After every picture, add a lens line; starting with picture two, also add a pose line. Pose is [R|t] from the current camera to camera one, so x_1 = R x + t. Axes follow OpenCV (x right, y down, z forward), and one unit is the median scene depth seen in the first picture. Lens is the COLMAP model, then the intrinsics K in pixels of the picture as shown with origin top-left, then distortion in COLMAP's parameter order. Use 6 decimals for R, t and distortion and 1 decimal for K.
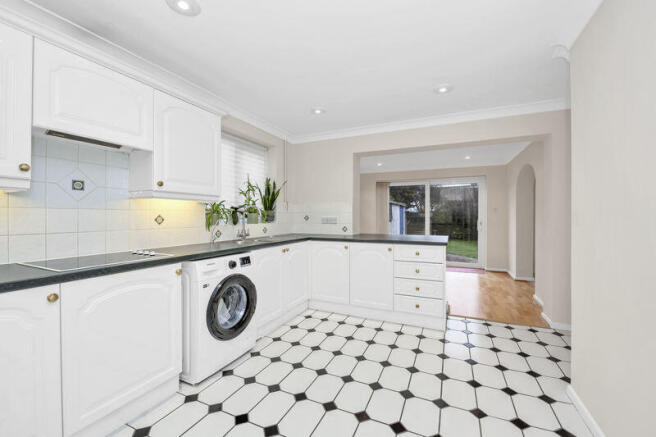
lens RADIAL K [[272.7, 0, 335.2], [0, 272.7, 219.6], [0, 0, 1]] dist [-0.002737, -0.000485]
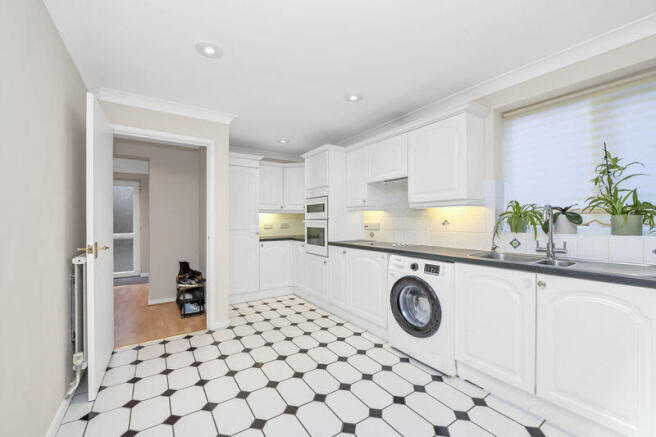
lens RADIAL K [[264.6, 0, 328.0], [0, 264.6, 218.5], [0, 0, 1]] dist [0.087543, -0.000095]
pose [[-0.533160, 0.006152, -0.845992, 0.684011], [0.000151, 0.999974, 0.007177, -0.033086], [0.846014, 0.003699, -0.533148, 1.240925]]
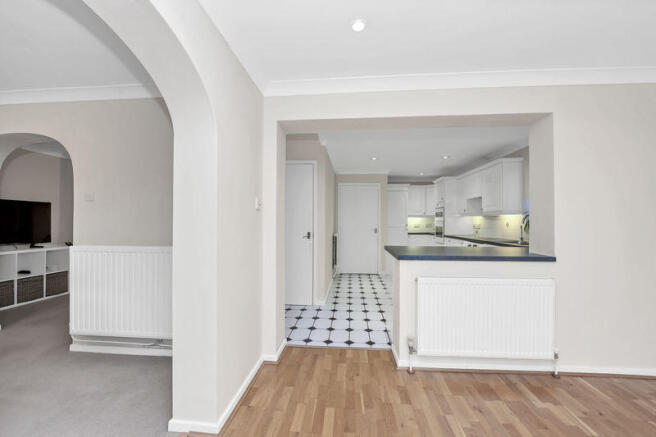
lens RADIAL K [[272.7, 0, 335.2], [0, 272.7, 219.6], [0, 0, 1]] dist [-0.002737, -0.000485]
pose [[-0.938884, -0.002649, -0.344223, 1.251543], [-0.004750, 0.999975, 0.005259, -0.043393], [0.344200, 0.006572, -0.938873, 2.508434]]
